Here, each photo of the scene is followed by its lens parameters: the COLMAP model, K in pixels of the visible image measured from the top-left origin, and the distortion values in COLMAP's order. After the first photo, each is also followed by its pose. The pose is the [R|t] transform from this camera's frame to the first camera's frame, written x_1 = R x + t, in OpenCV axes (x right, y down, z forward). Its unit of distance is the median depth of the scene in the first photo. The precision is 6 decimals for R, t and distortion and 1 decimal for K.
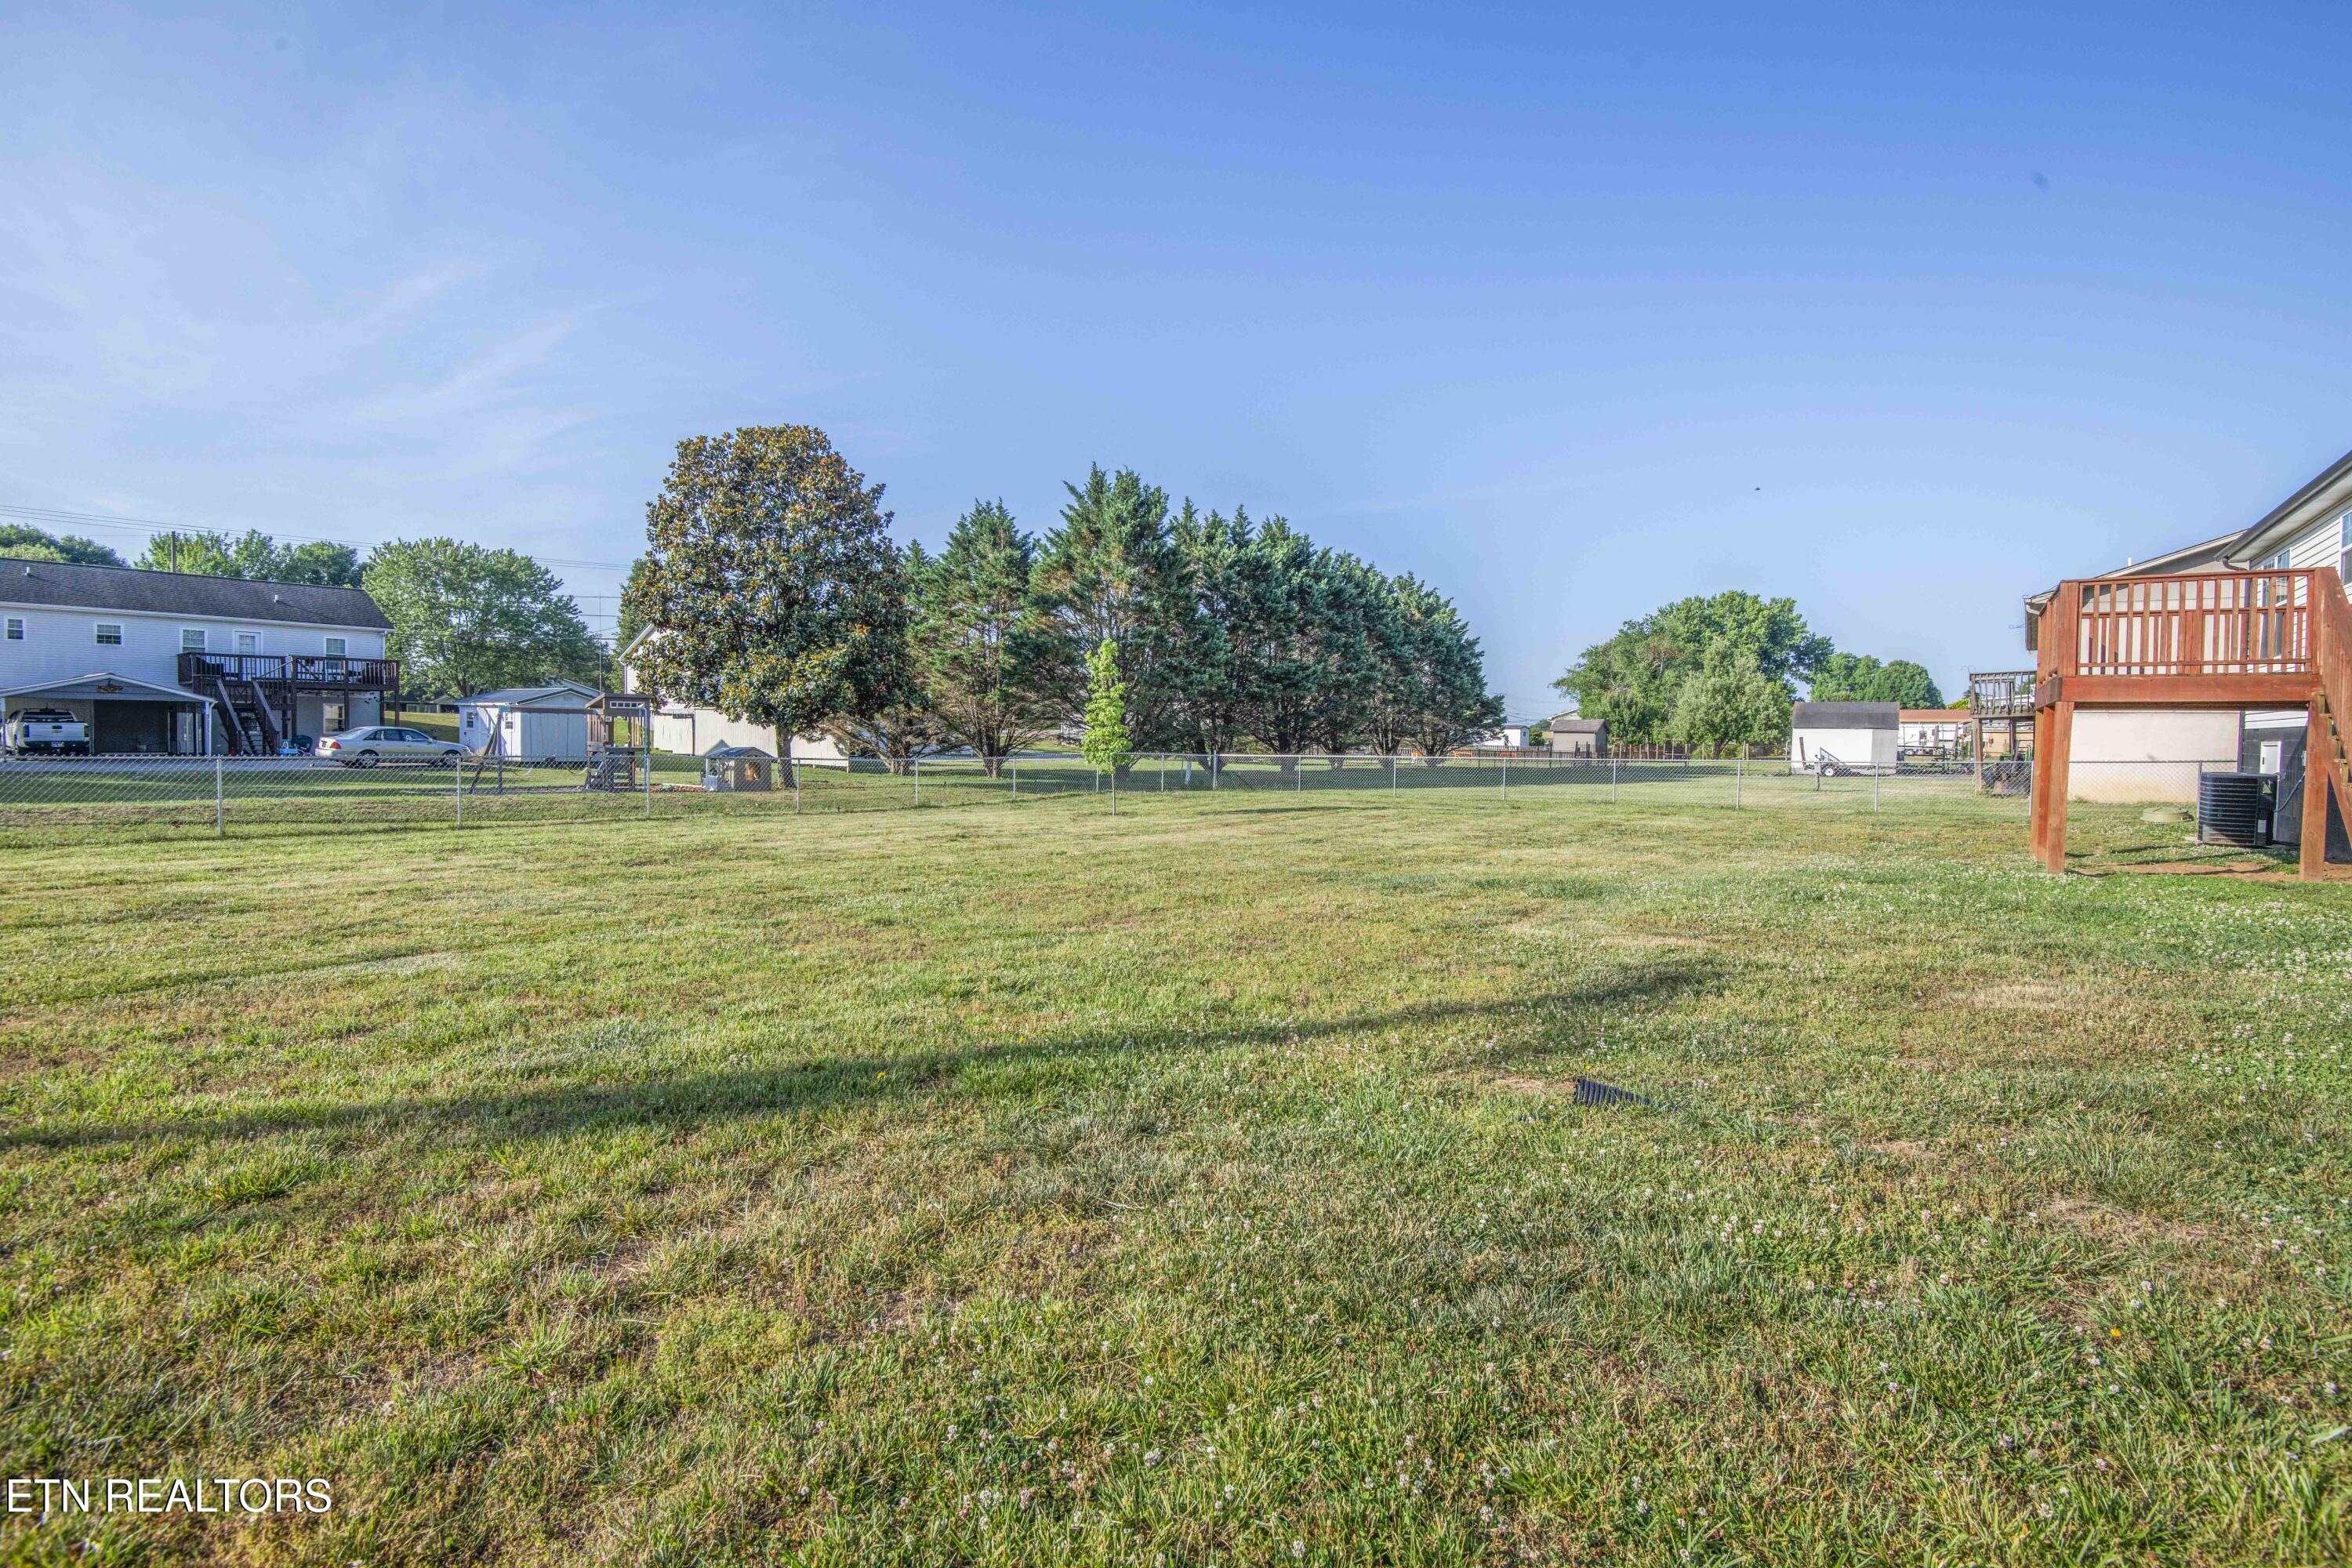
lens RADIAL K [[1077.3, 0, 1176.0], [0, 1077.3, 784.0], [0, 0, 1]] dist [-0.013819, -0.018290]
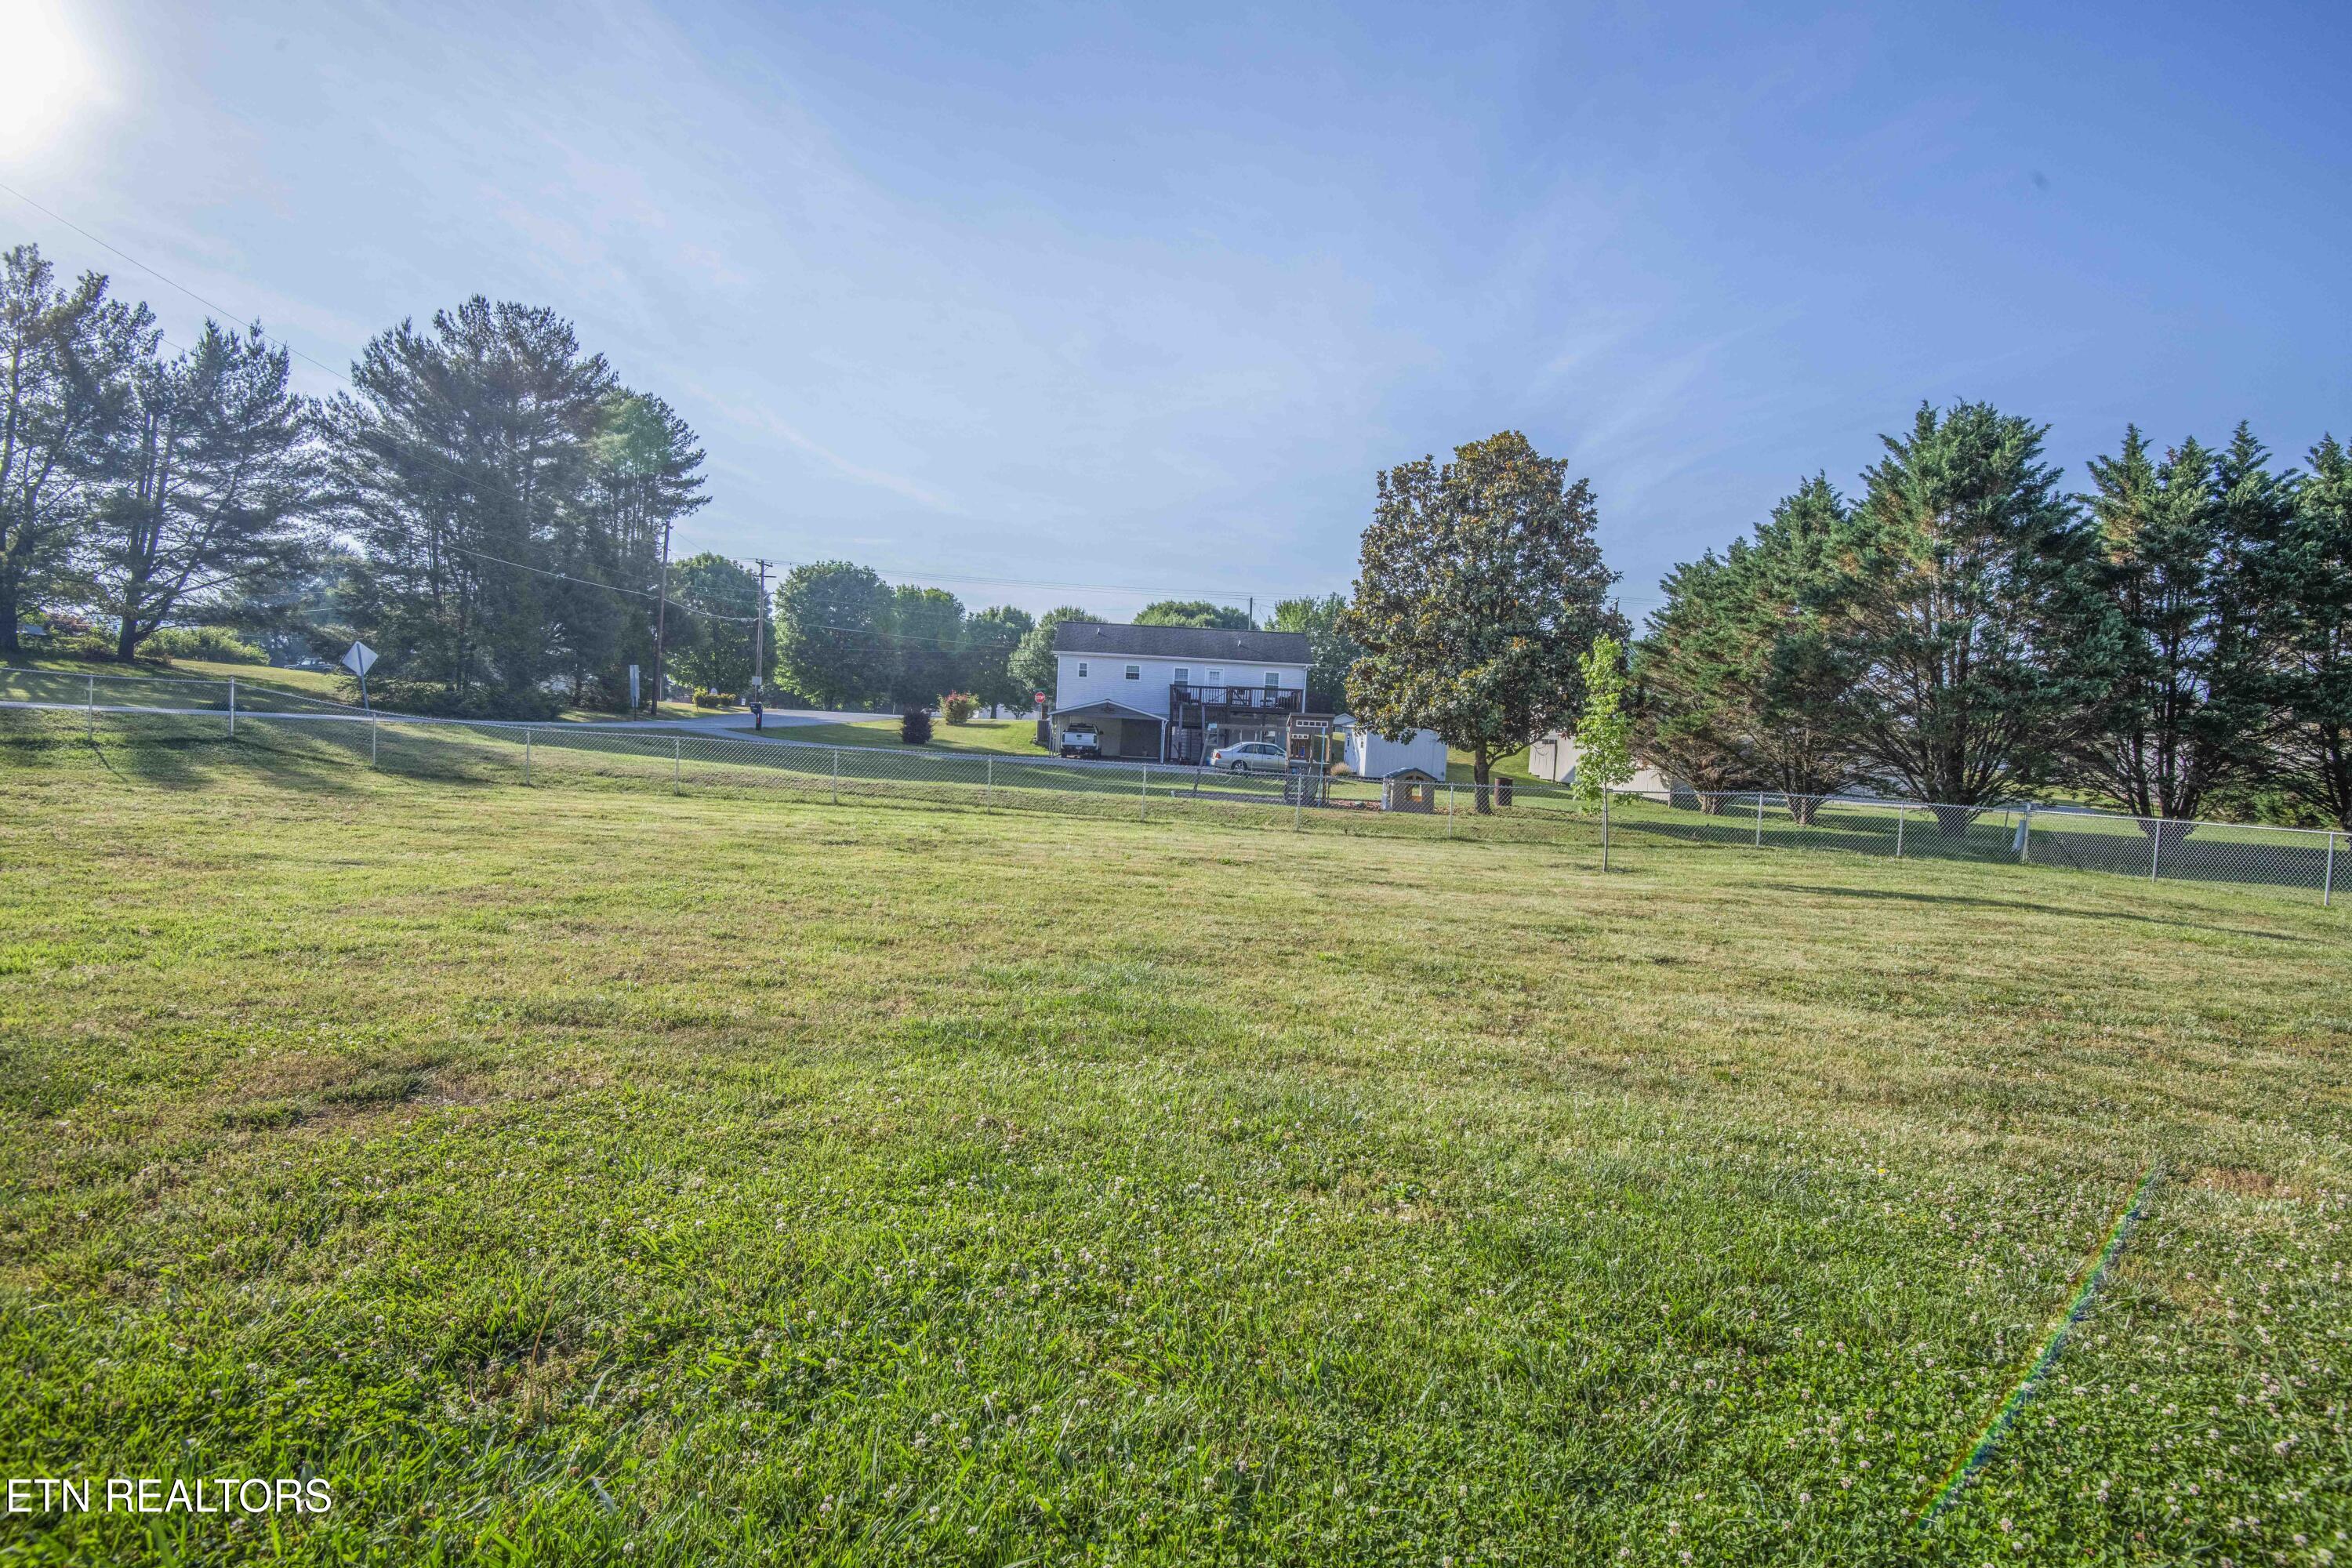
lens RADIAL K [[1083.0, 0, 1182.9], [0, 1083.0, 781.3], [0, 0, 1]] dist [-0.020090, -0.018090]
pose [[0.601160, 0.047594, -0.797710, 0.171096], [-0.073726, 0.997271, 0.003940, -0.006281], [0.795720, 0.056443, 0.603029, 0.147637]]
